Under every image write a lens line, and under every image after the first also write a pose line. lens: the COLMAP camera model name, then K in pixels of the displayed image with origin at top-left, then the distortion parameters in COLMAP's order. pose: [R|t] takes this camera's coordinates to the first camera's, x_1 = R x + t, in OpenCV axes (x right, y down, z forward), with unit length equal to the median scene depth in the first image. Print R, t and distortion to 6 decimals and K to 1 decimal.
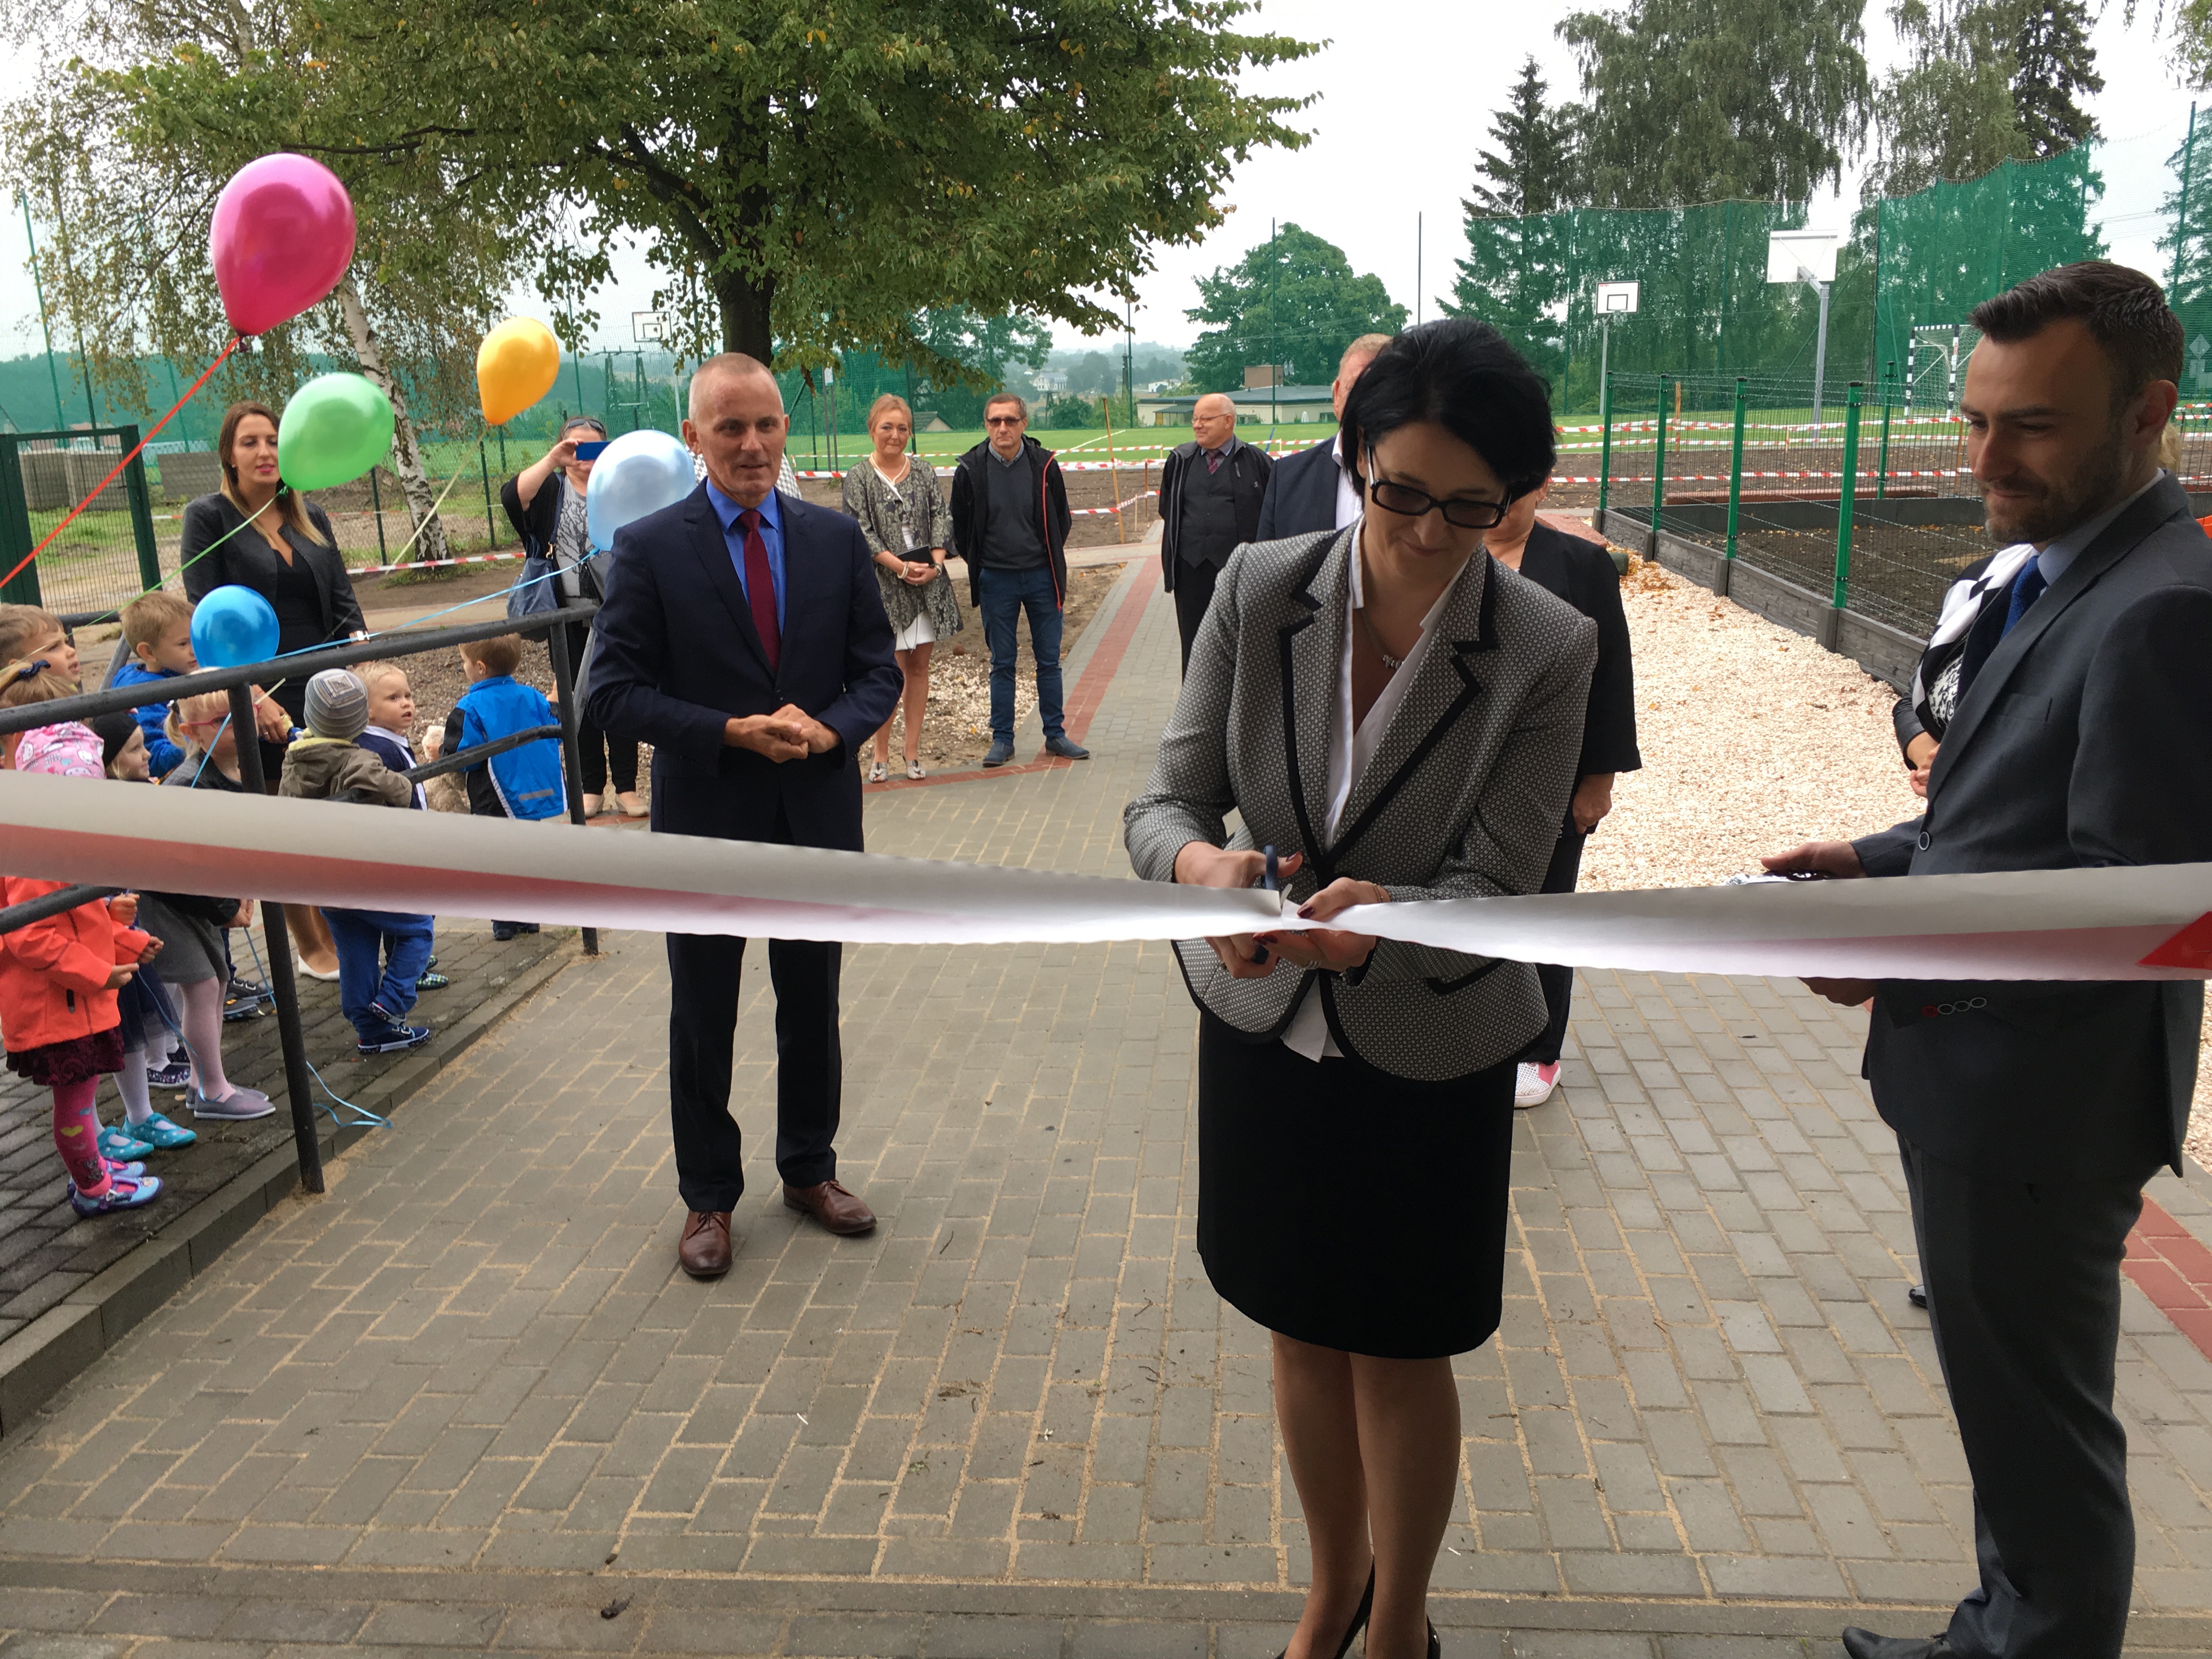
lens RADIAL K [[1873.3, 0, 1121.3], [0, 1873.3, 850.7], [0, 0, 1]] dist [0.062994, -0.099810]
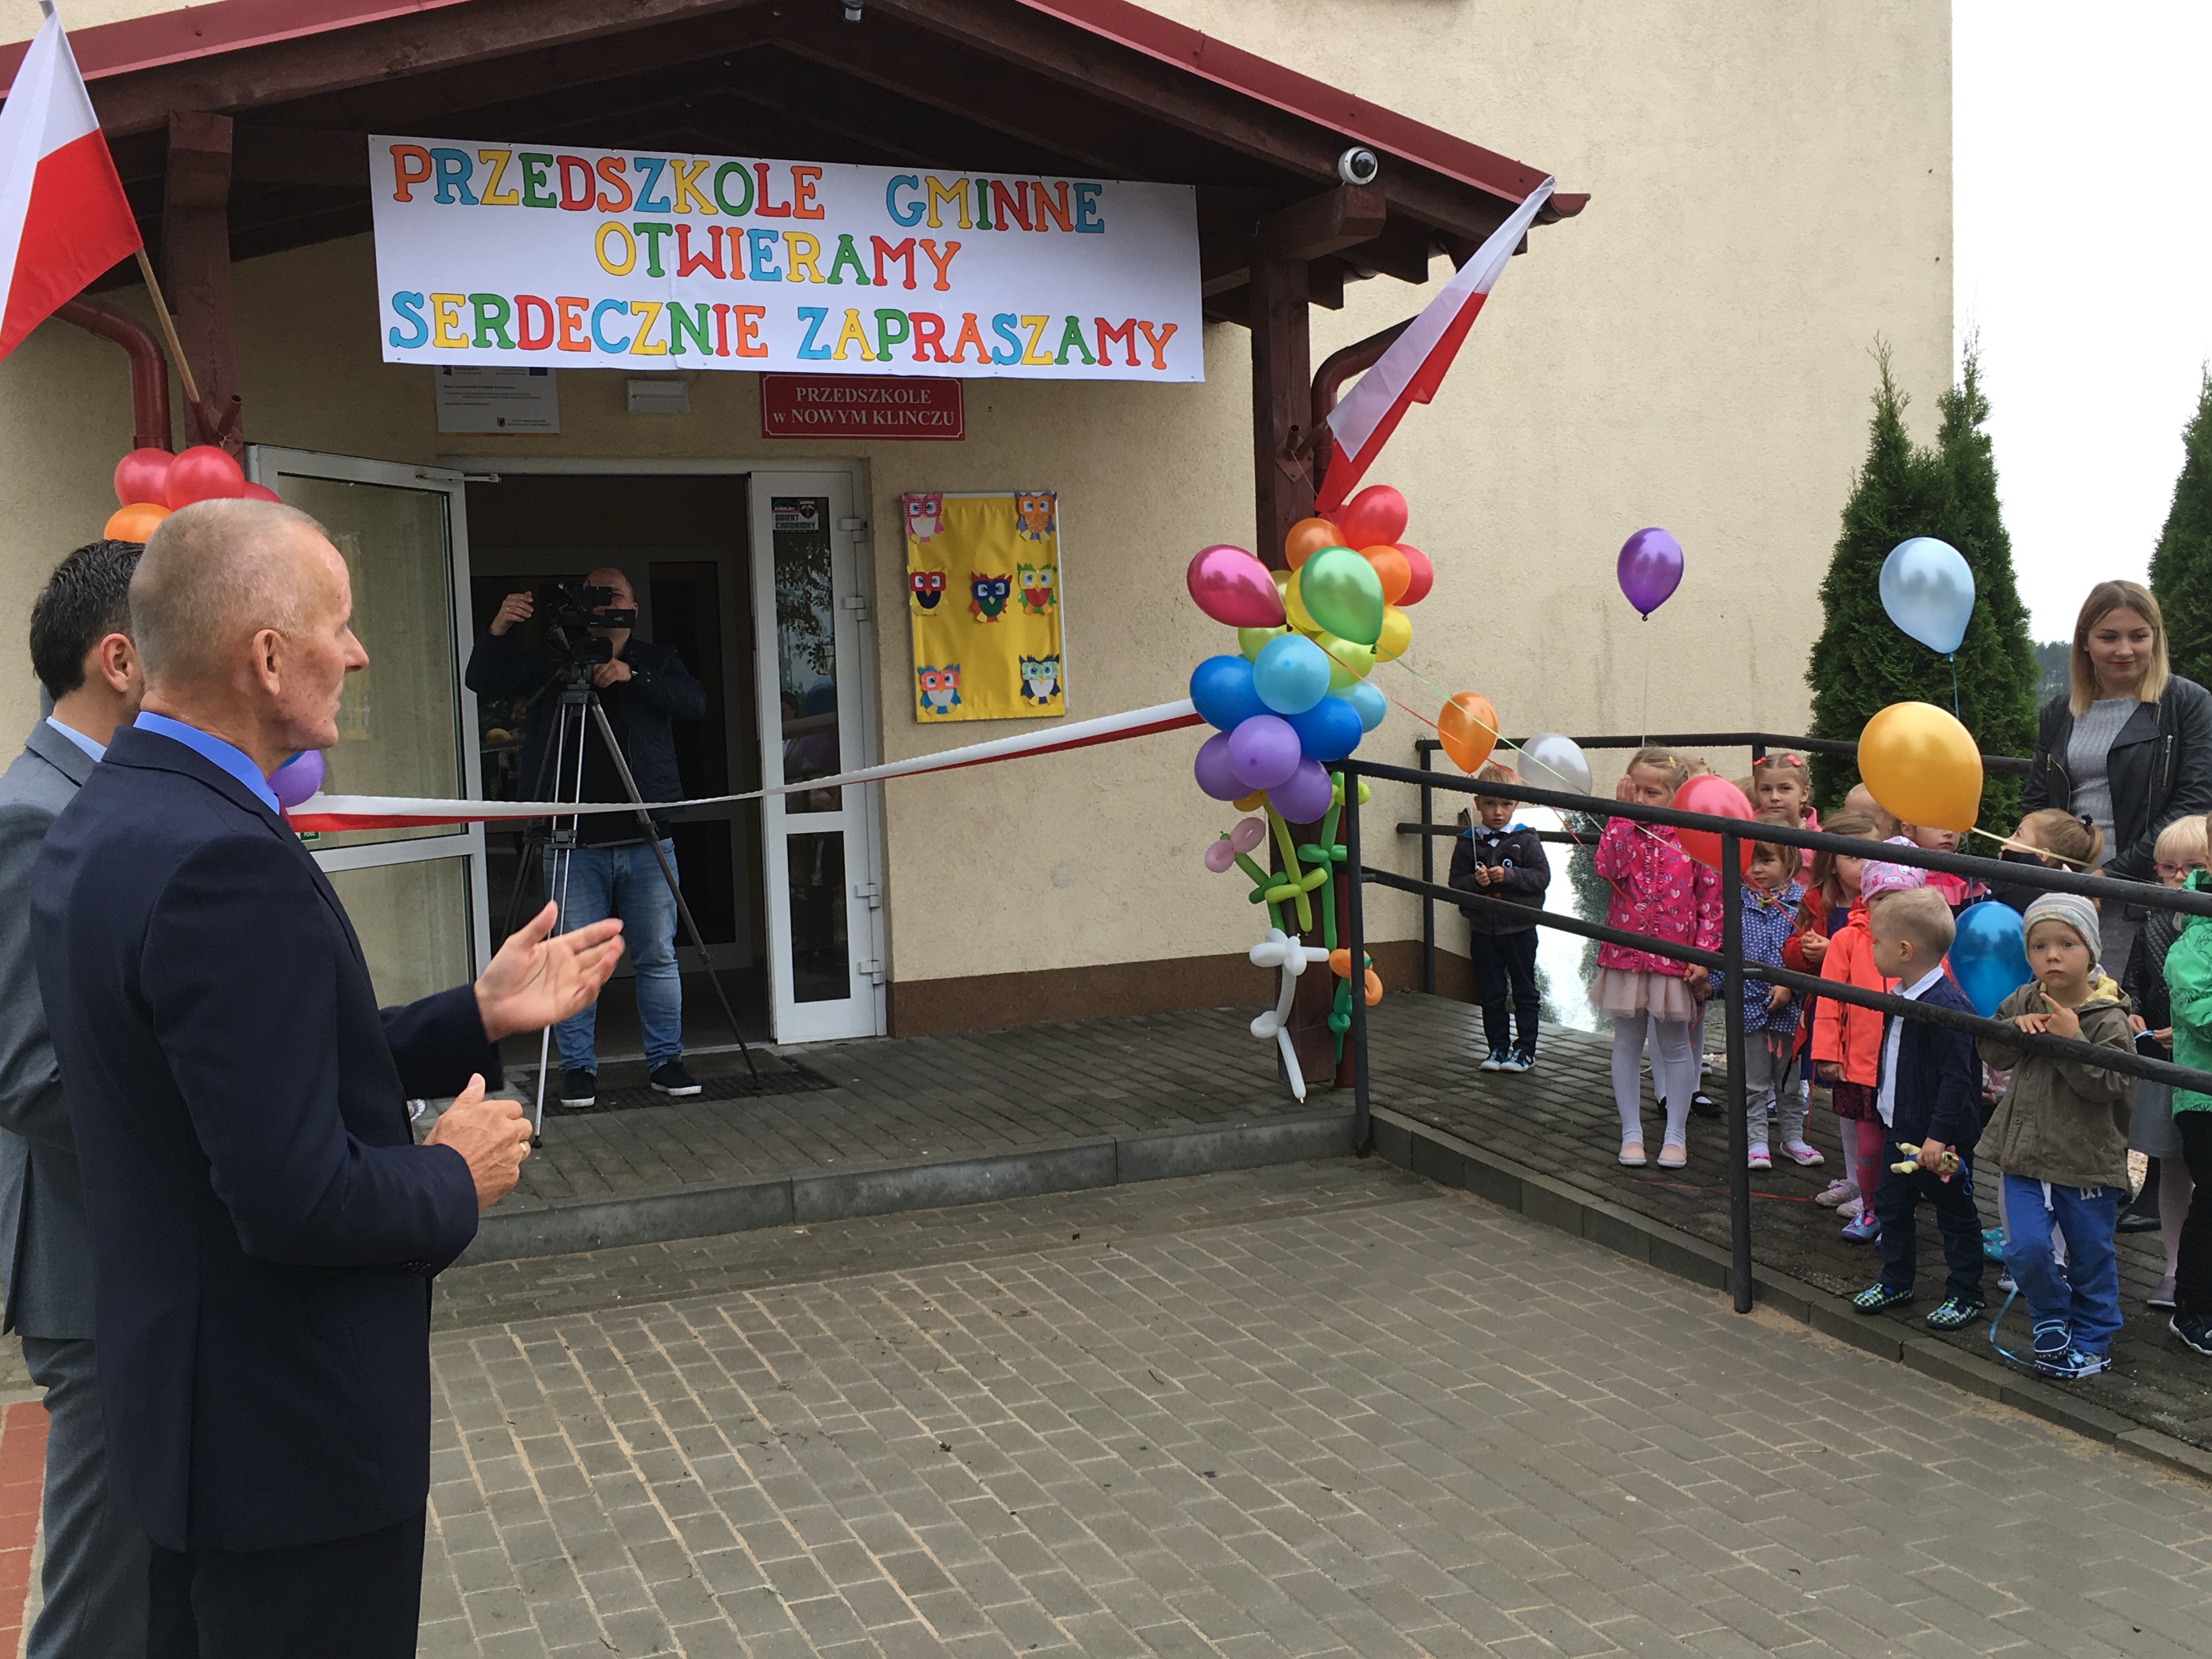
lens RADIAL K [[2284.1, 0, 1098.7], [0, 2284.1, 837.4], [0, 0, 1]] dist [0.044255, 0.000000]
pose [[-0.897469, 0.088993, -0.432007, 0.210851], [-0.049148, 0.953158, 0.298452, -0.212192], [0.438331, 0.289084, -0.851056, 0.883465]]
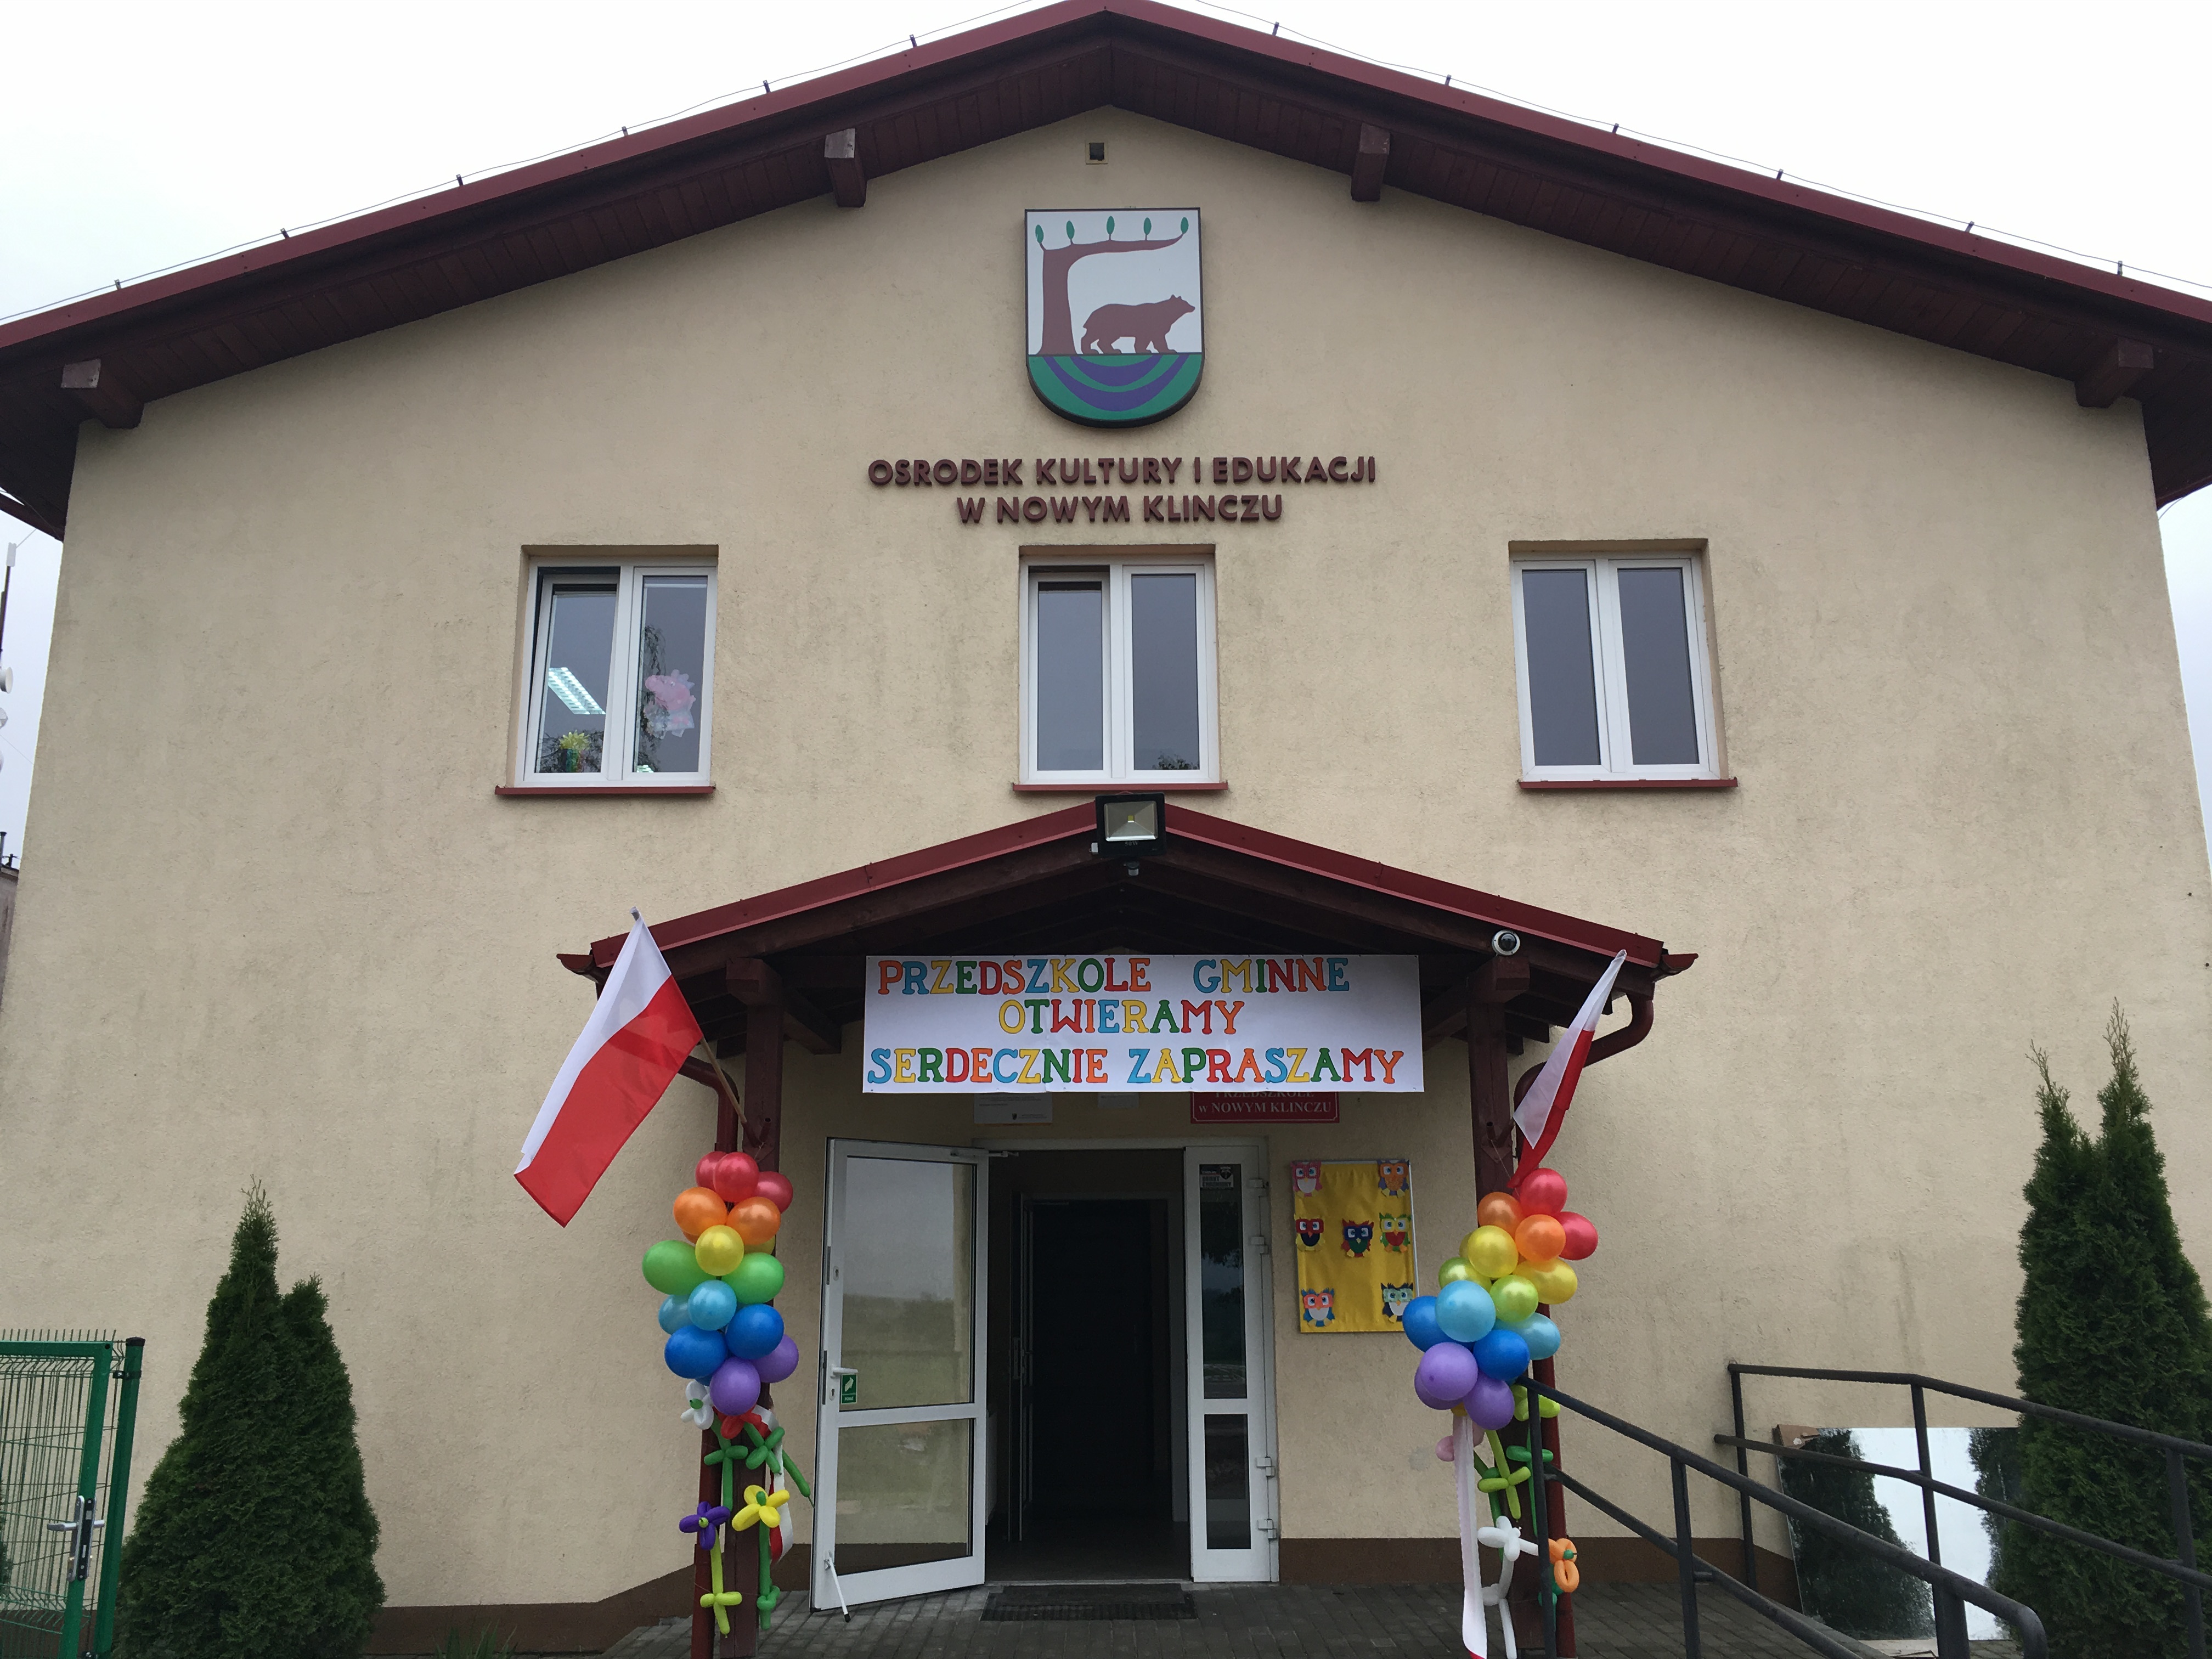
lens RADIAL K [[1873.3, 0, 1178.2], [0, 1873.3, 816.9], [0, 0, 1]] dist [0.062994, -0.099810]
pose [[-0.997031, 0.016461, -0.075220, 0.039809], [0.015990, 0.999849, 0.006867, -0.259679], [0.075321, 0.005644, -0.997143, 1.045001]]
